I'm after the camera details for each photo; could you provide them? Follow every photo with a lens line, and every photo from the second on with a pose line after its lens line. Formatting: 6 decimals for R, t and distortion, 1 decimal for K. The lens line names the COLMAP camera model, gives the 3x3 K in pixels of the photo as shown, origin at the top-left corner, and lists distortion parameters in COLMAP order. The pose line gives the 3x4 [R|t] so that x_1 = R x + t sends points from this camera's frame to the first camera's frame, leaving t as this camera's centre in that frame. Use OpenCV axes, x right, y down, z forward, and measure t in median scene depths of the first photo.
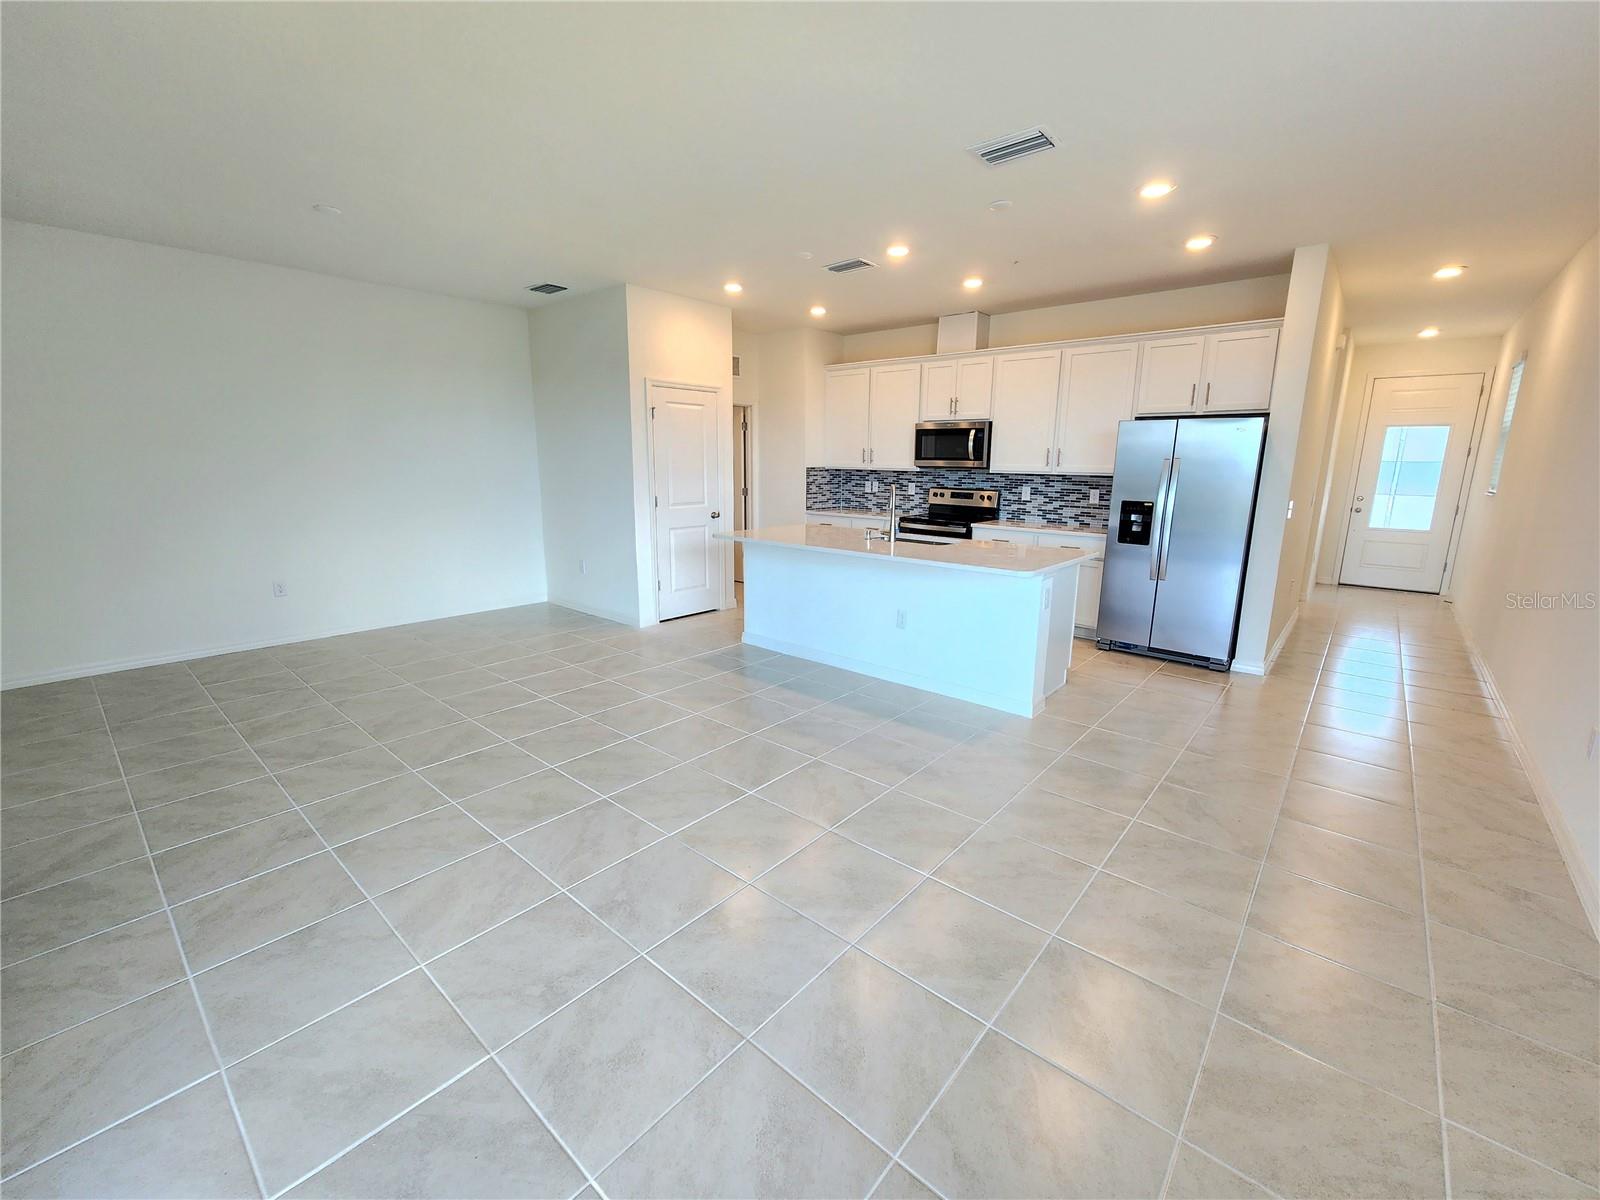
lens RADIAL K [[660.6, 0, 805.5], [0, 660.6, 594.0], [0, 0, 1]] dist [-0.000774, -0.001166]
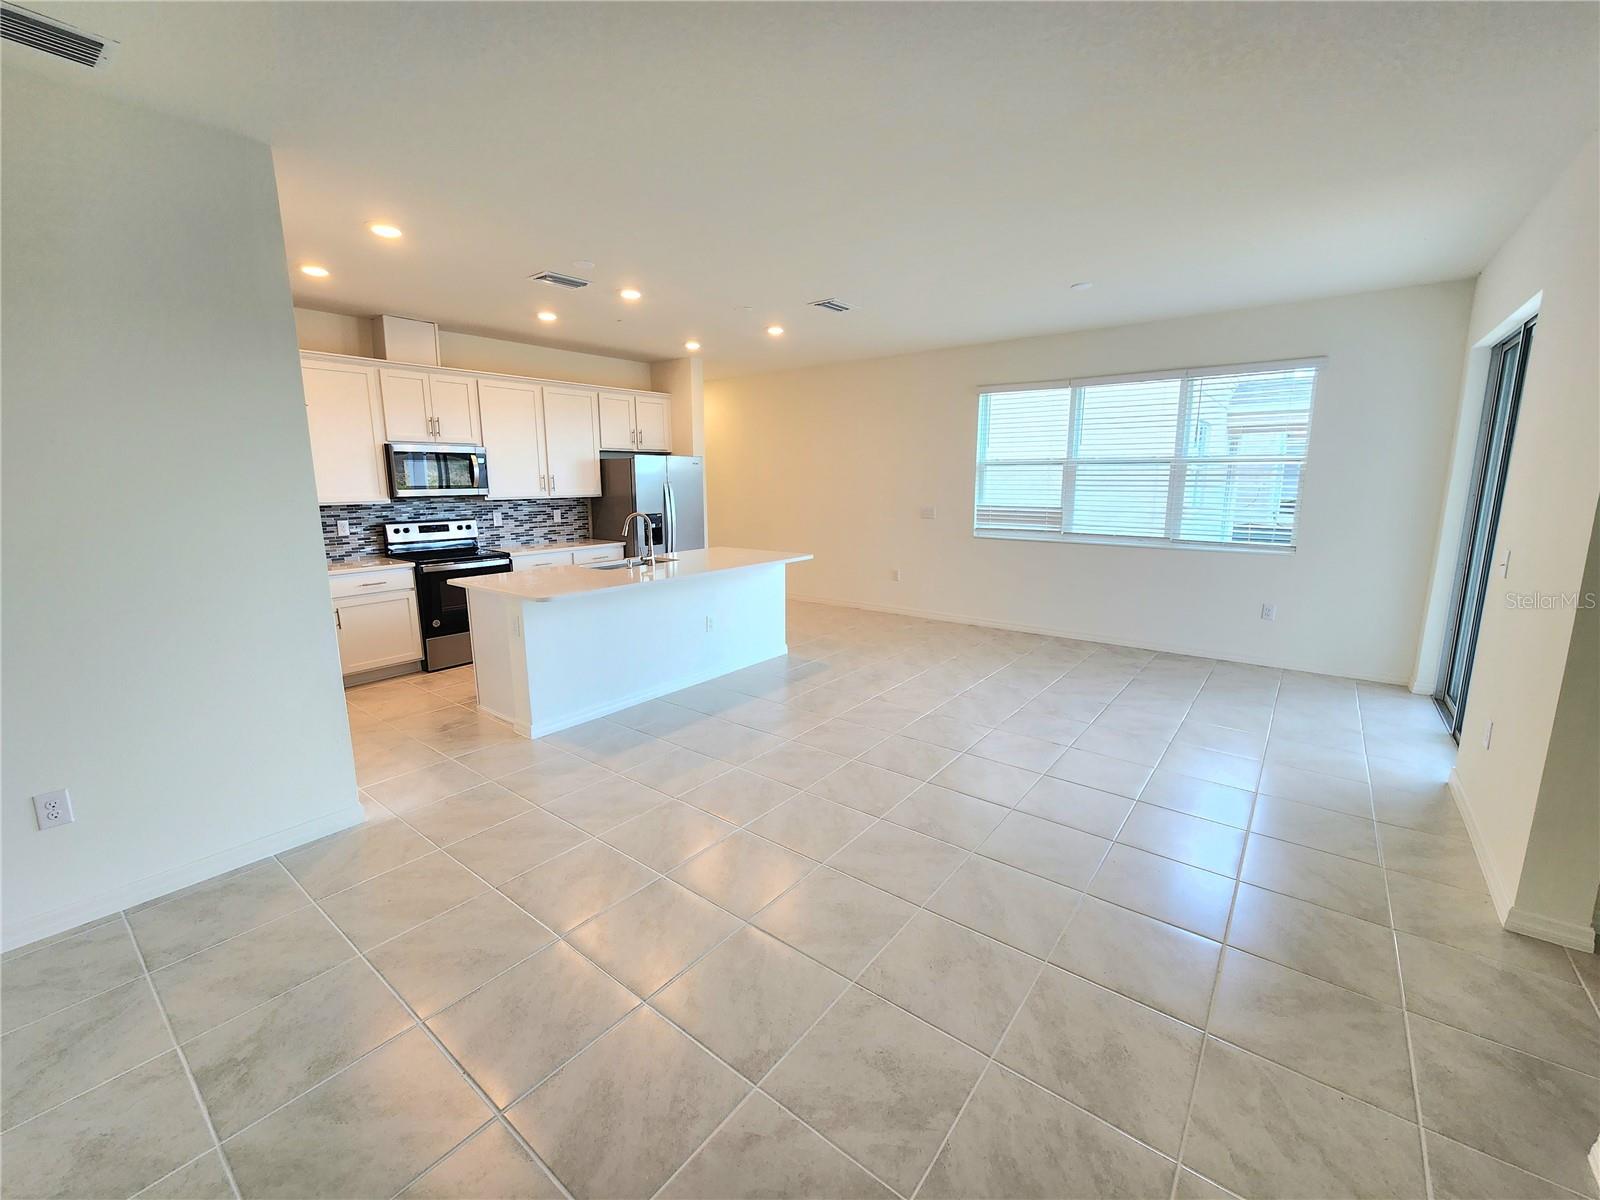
lens RADIAL K [[660.6, 0, 805.5], [0, 660.6, 594.0], [0, 0, 1]] dist [-0.000774, -0.001166]
pose [[-0.050470, -0.185856, 0.981280, -0.829131], [0.206619, 0.959333, 0.192327, -0.166713], [-0.977119, 0.212458, -0.010016, 0.690453]]
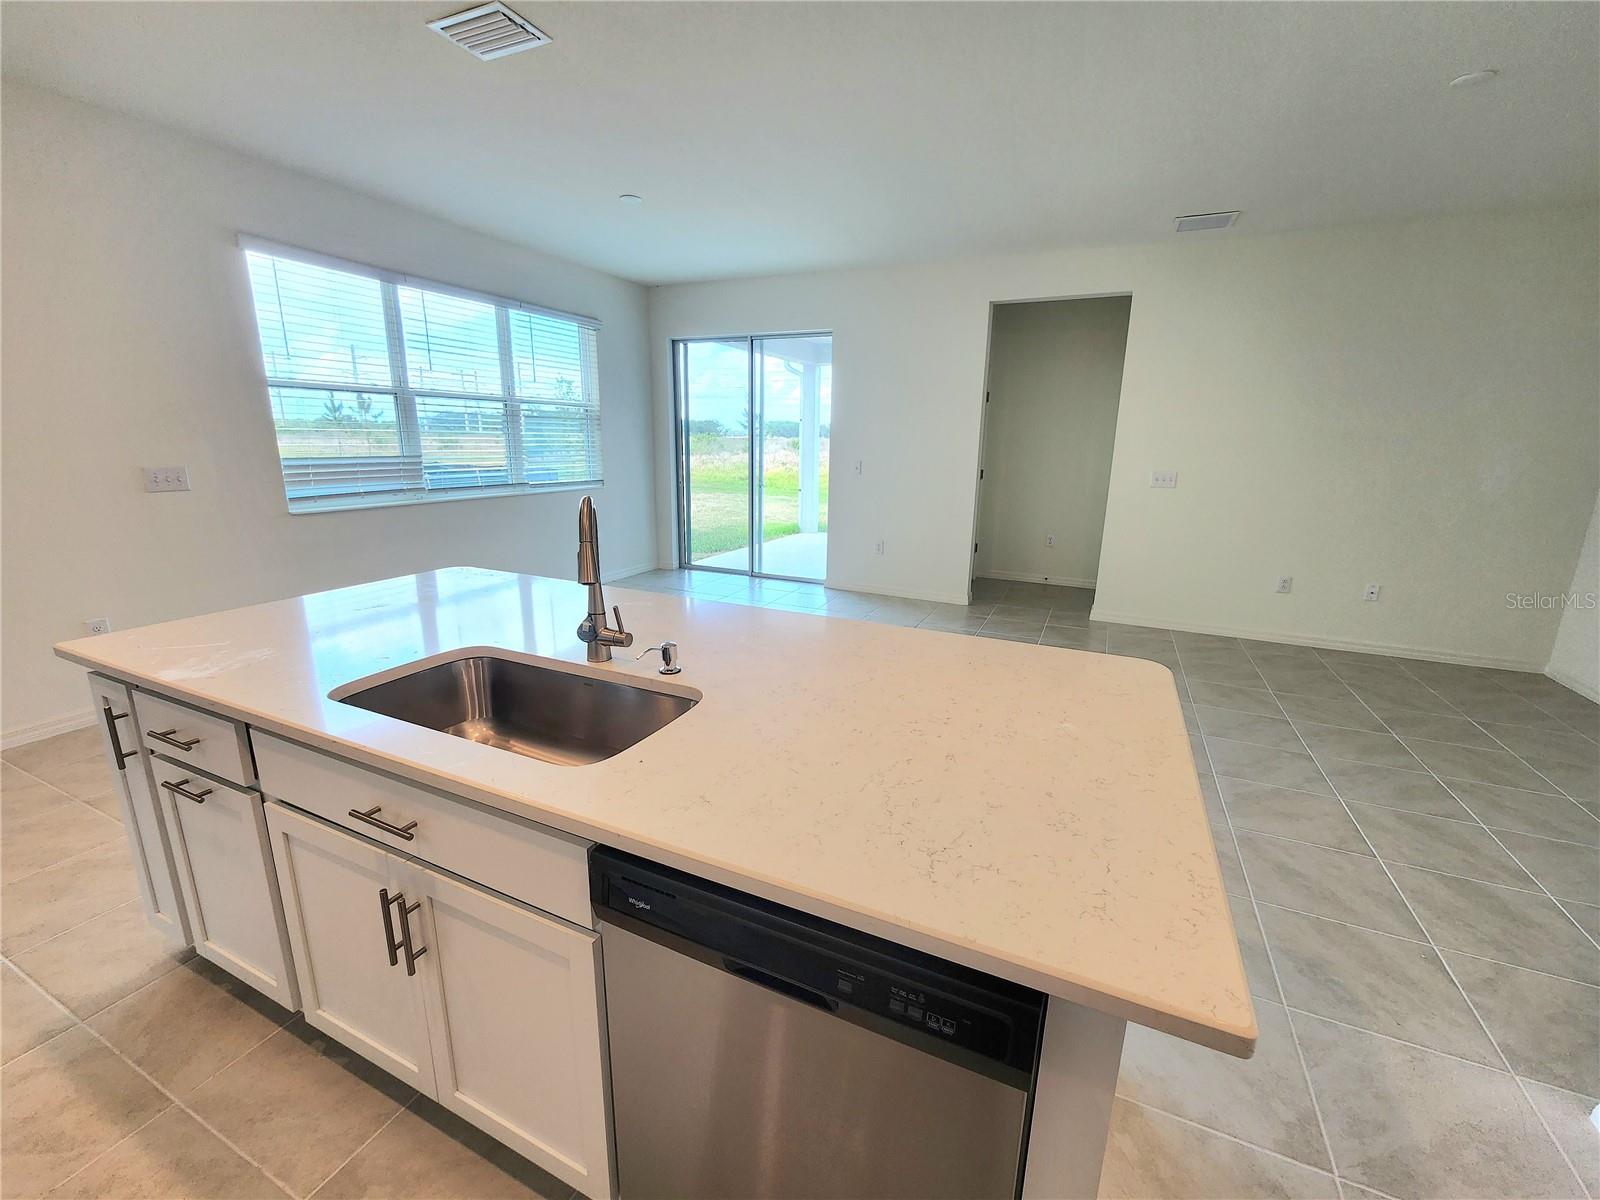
lens RADIAL K [[660.6, 0, 805.5], [0, 660.6, 594.0], [0, 0, 1]] dist [-0.000774, -0.001166]
pose [[-0.959195, 0.039637, -0.279953, 0.108209], [-0.084813, 0.904196, 0.418613, -0.231852], [0.269725, 0.425275, -0.863938, 1.159343]]
